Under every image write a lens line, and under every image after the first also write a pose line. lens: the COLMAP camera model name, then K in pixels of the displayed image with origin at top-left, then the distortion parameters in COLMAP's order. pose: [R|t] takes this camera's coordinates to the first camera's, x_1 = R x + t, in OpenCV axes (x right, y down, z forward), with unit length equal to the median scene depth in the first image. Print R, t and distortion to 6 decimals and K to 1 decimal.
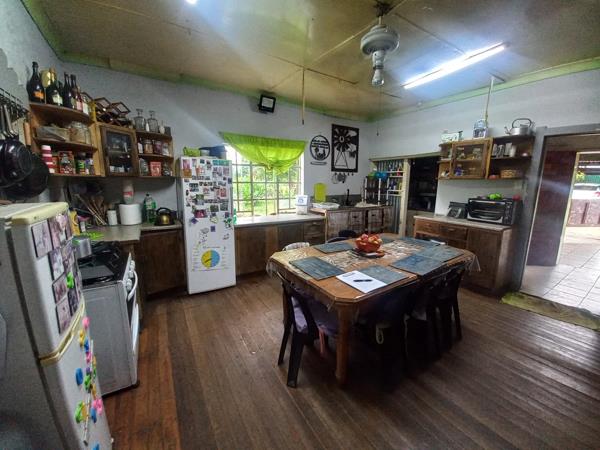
lens RADIAL K [[239.0, 0, 303.2], [0, 239.0, 224.8], [0, 0, 1]] dist [0.001544, -0.010552]
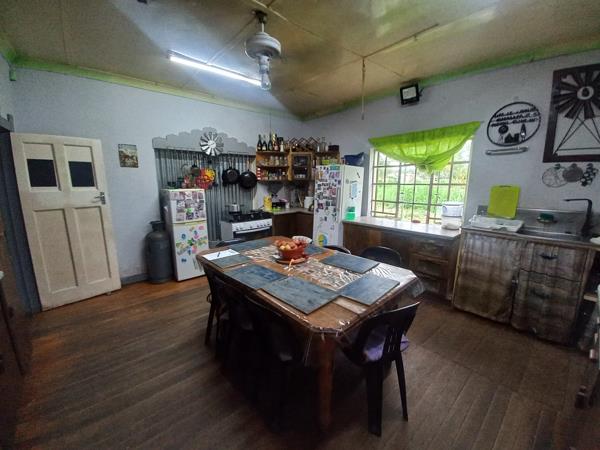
lens RADIAL K [[239.0, 0, 303.2], [0, 239.0, 224.8], [0, 0, 1]] dist [0.001544, -0.010552]
pose [[0.139782, 0.168862, -0.975678, 0.877829], [-0.173467, 0.974289, 0.143770, -0.116468], [0.974869, 0.149152, 0.165480, 0.654575]]
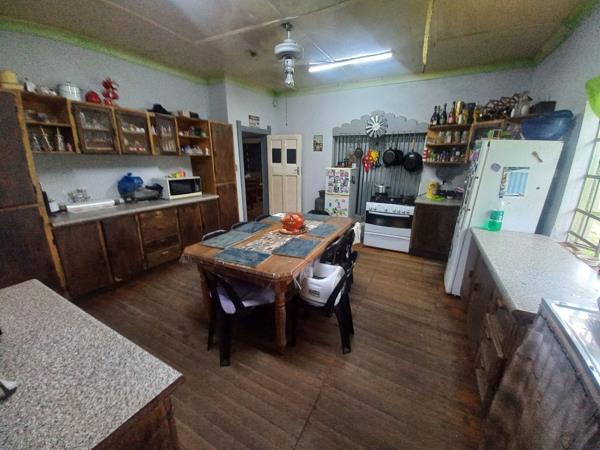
lens RADIAL K [[239.0, 0, 303.2], [0, 239.0, 224.8], [0, 0, 1]] dist [0.001544, -0.010552]
pose [[-0.880850, 0.110518, -0.460314, 0.546802], [-0.101640, 0.905538, 0.411909, -0.278431], [0.462356, 0.409617, -0.786410, 1.426455]]
